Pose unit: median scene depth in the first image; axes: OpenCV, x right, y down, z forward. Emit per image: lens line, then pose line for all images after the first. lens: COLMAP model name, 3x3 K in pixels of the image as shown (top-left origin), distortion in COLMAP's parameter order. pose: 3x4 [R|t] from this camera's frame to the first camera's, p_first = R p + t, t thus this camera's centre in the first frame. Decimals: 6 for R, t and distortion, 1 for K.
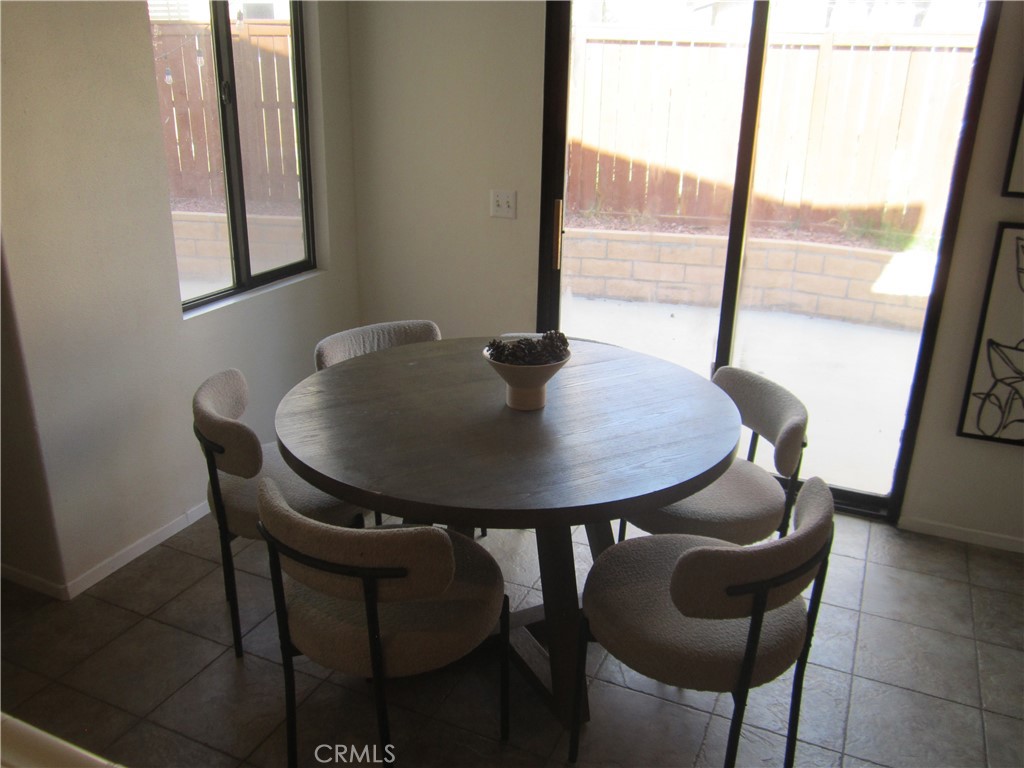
lens RADIAL K [[854.6, 0, 533.5], [0, 854.6, 387.9], [0, 0, 1]] dist [-0.042734, 0.001488]
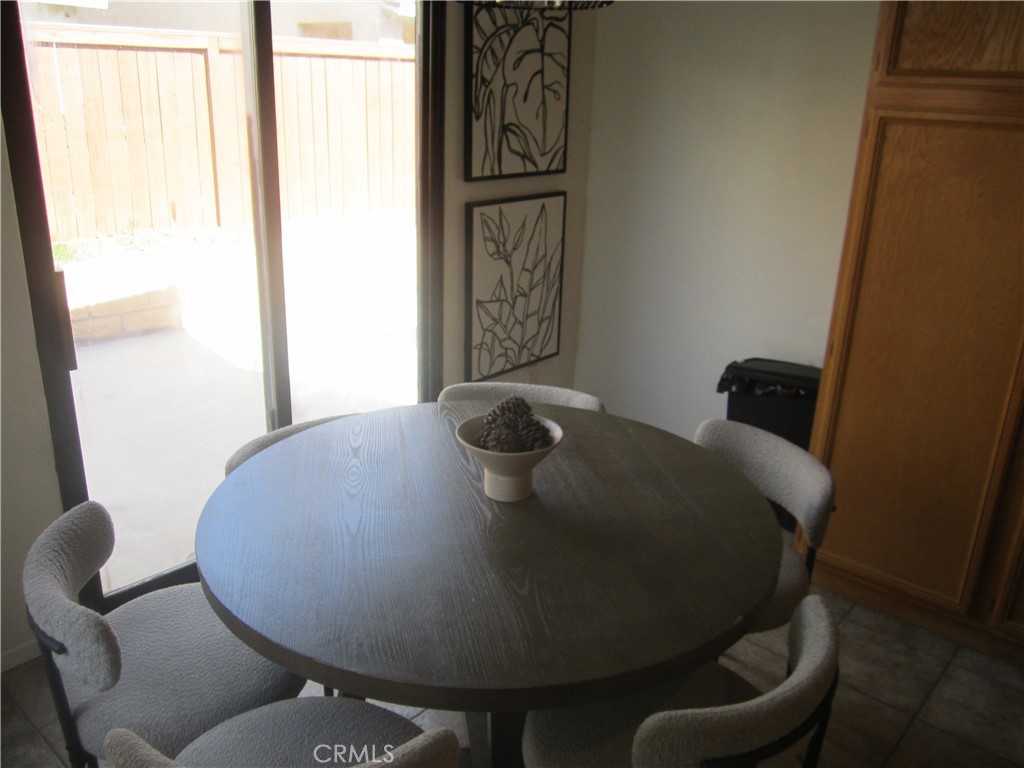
lens RADIAL K [[854.6, 0, 533.5], [0, 854.6, 387.9], [0, 0, 1]] dist [-0.042734, 0.001488]
pose [[0.311228, -0.335234, 0.889244, -0.554836], [0.315859, 0.919011, 0.235908, -0.201619], [-0.896309, 0.207454, 0.391909, 0.469613]]
